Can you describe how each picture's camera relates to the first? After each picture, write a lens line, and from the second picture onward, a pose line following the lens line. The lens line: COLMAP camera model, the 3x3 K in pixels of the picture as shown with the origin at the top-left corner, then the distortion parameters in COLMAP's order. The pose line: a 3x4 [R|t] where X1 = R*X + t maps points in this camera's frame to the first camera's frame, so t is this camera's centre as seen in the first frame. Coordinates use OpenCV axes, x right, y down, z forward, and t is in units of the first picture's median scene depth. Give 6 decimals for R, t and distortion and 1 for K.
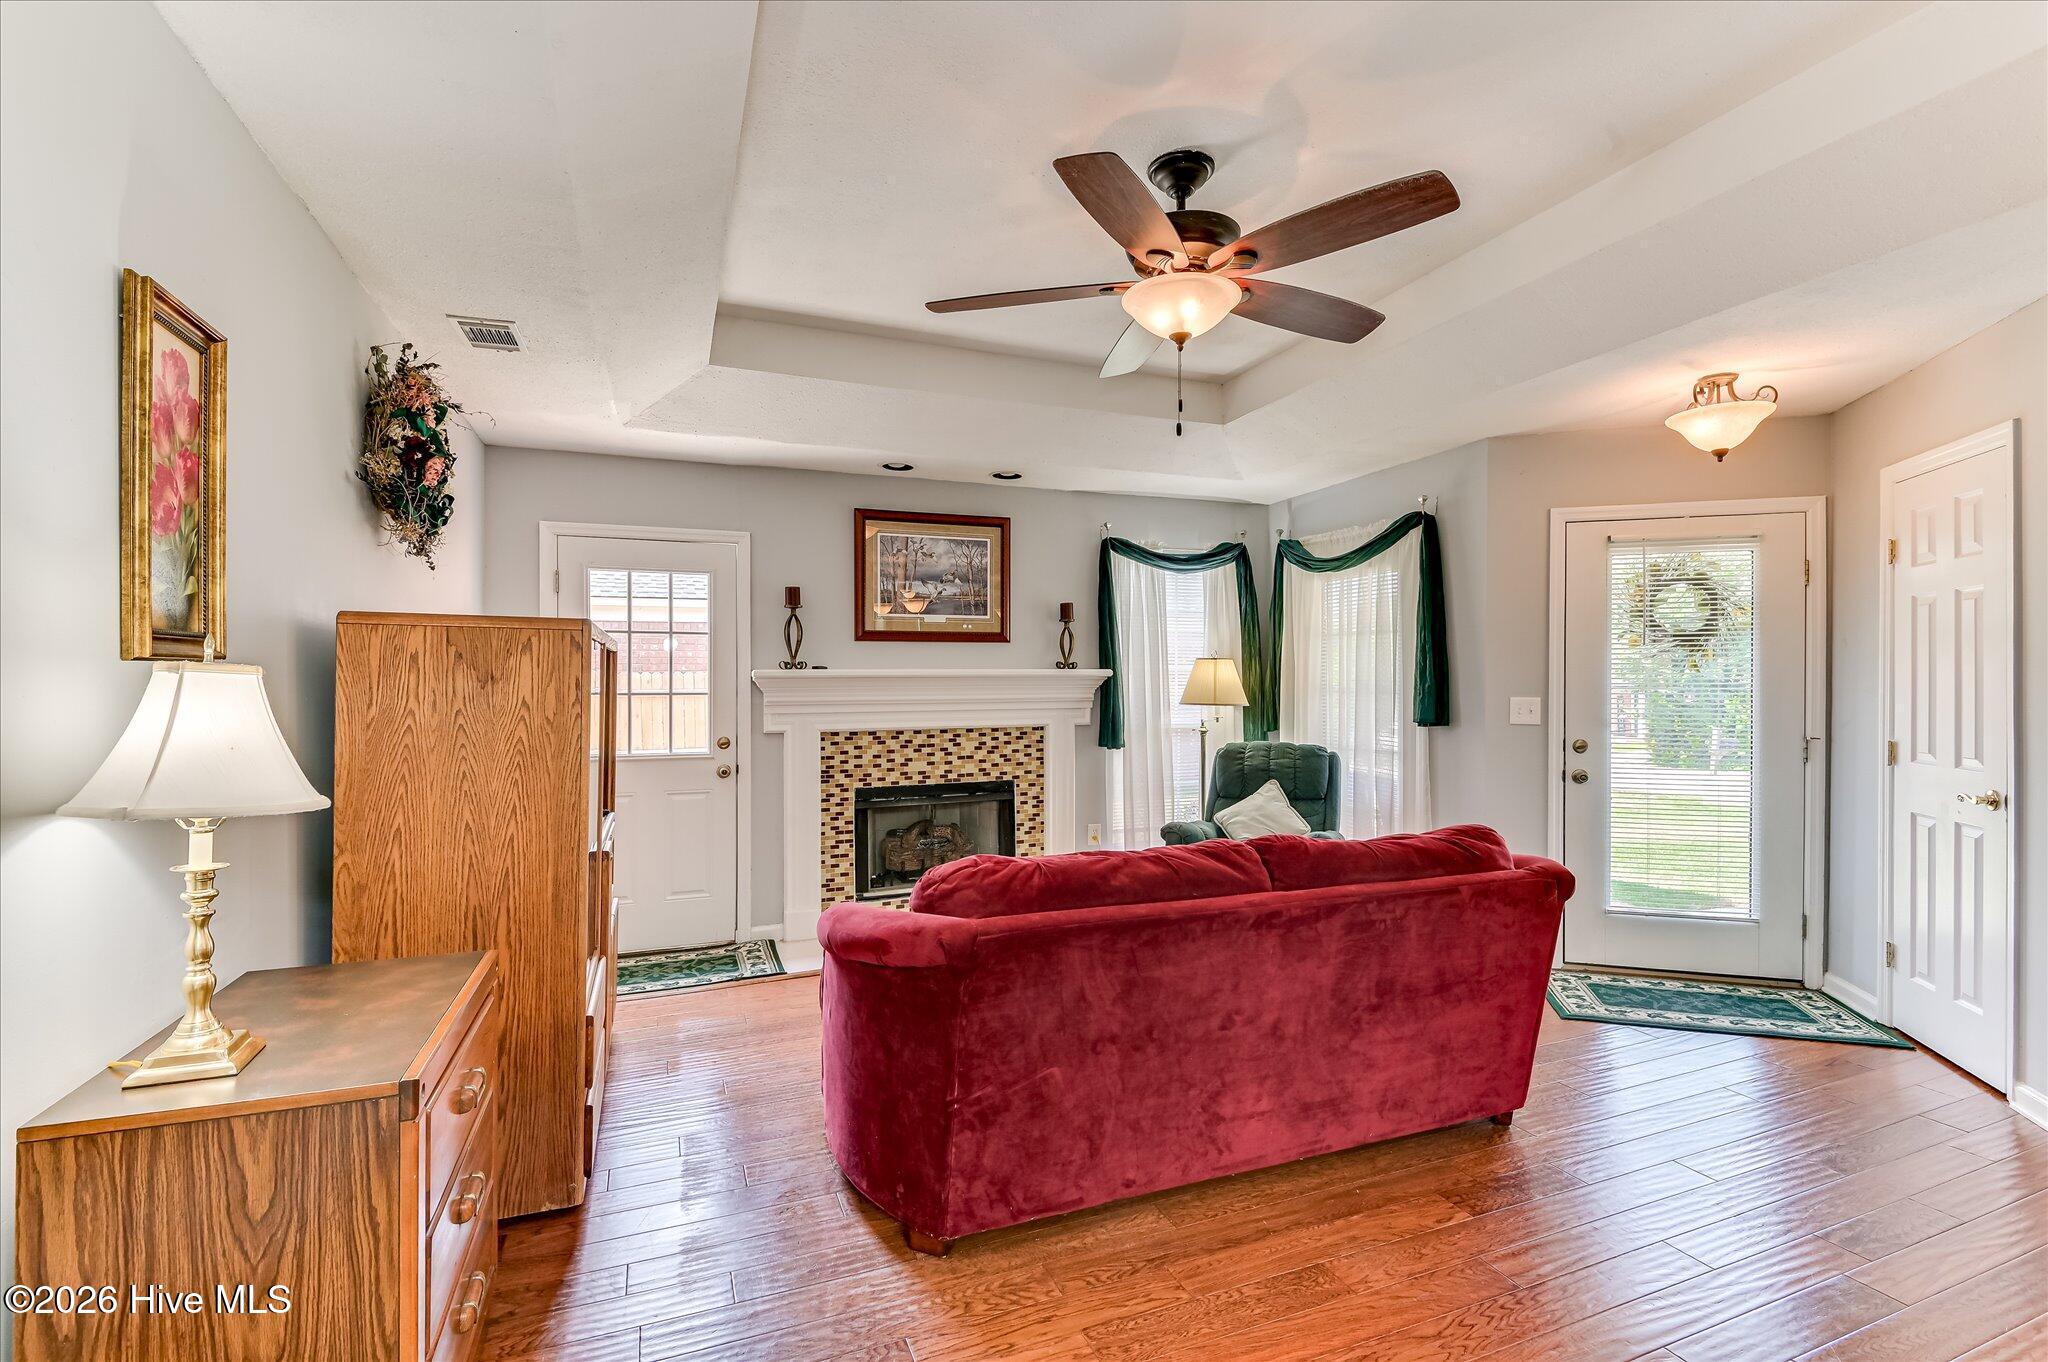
lens RADIAL K [[915.9, 0, 994.8], [0, 915.9, 680.6], [0, 0, 1]] dist [0.001999, -0.010511]
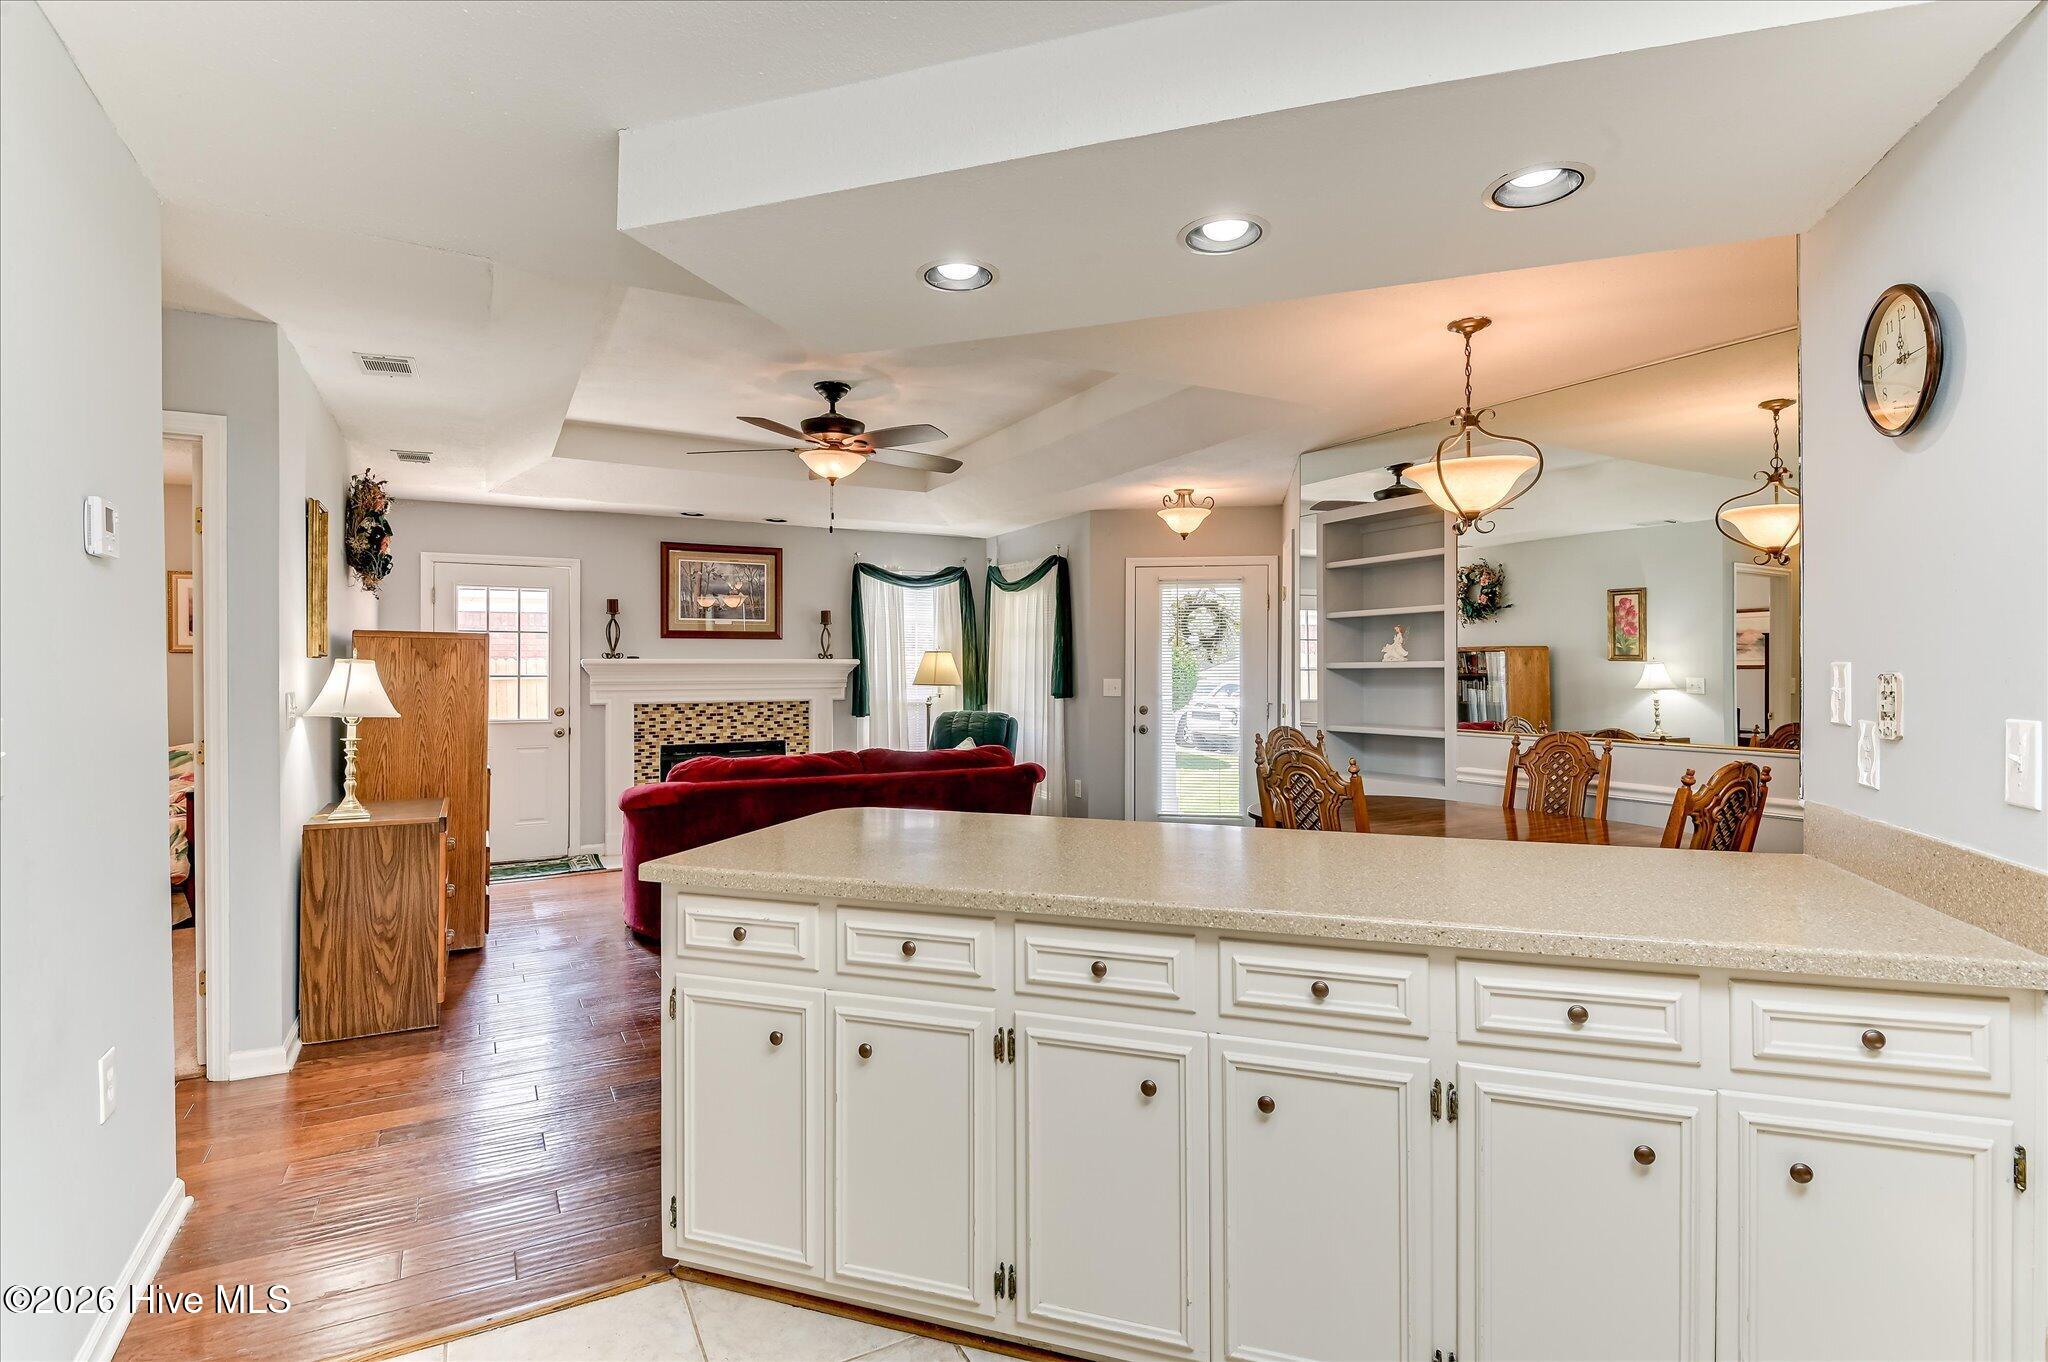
lens RADIAL K [[1178.4, 0, 1135.2], [0, 1178.4, 665.2], [0, 0, 1]] dist [-0.003354, -0.029632]
pose [[0.983857, 0.003014, 0.178933, 0.230660], [-0.002721, 0.999995, -0.001882, -0.001166], [-0.178938, 0.001364, 0.983859, -0.860447]]
